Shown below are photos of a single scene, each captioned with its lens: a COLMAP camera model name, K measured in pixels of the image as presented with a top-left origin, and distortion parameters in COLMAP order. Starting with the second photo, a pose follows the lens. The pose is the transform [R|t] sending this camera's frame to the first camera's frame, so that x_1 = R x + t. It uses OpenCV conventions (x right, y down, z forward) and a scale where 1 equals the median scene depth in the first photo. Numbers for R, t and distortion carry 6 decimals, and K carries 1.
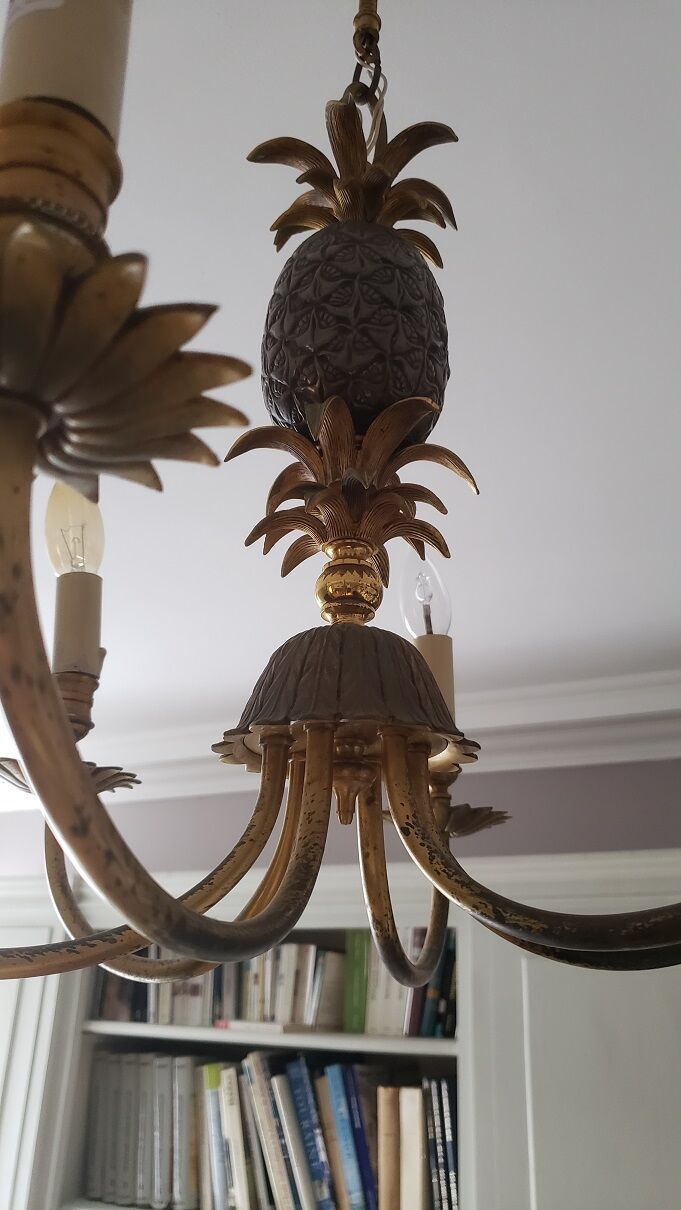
lens RADIAL K [[941.7, 0, 340.5], [0, 941.7, 605.0], [0, 0, 1]] dist [0.010613, 0.001577]
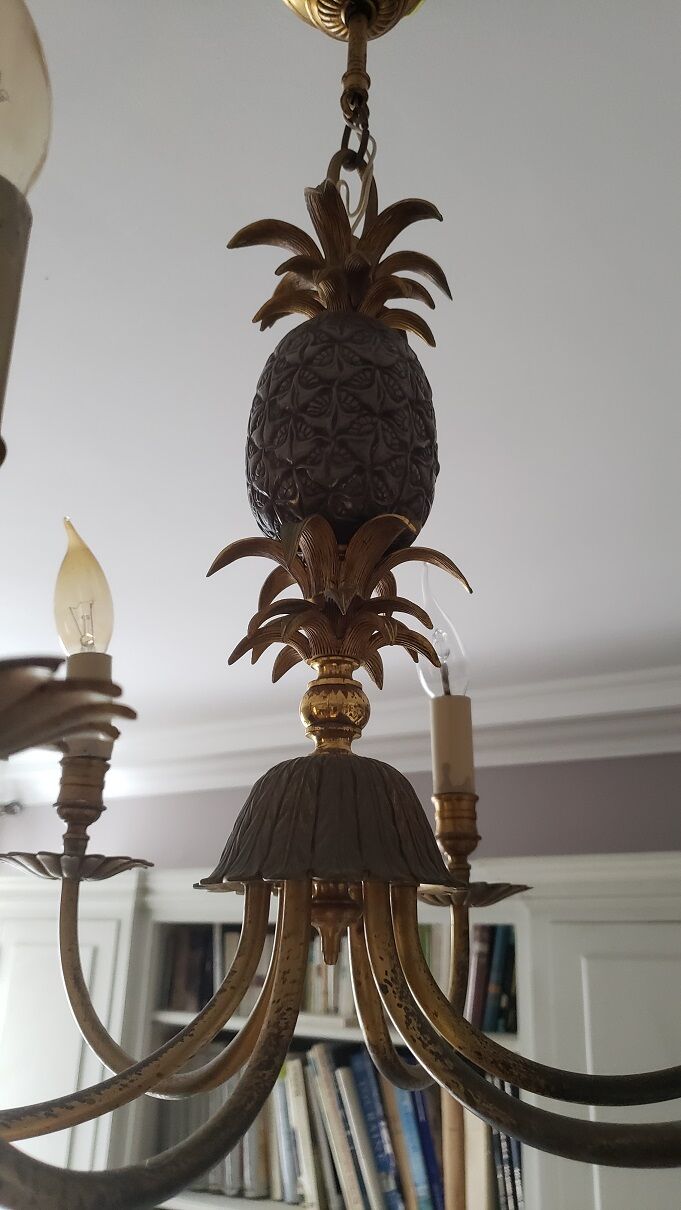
lens RADIAL K [[943.2, 0, 340.5], [0, 943.2, 605.0], [0, 0, 1]] dist [0.061029, -0.091726]
pose [[0.997334, -0.029336, -0.066821, 0.077129], [0.031463, 0.999024, 0.031004, -0.142122], [0.065846, -0.033024, 0.997283, 0.022461]]
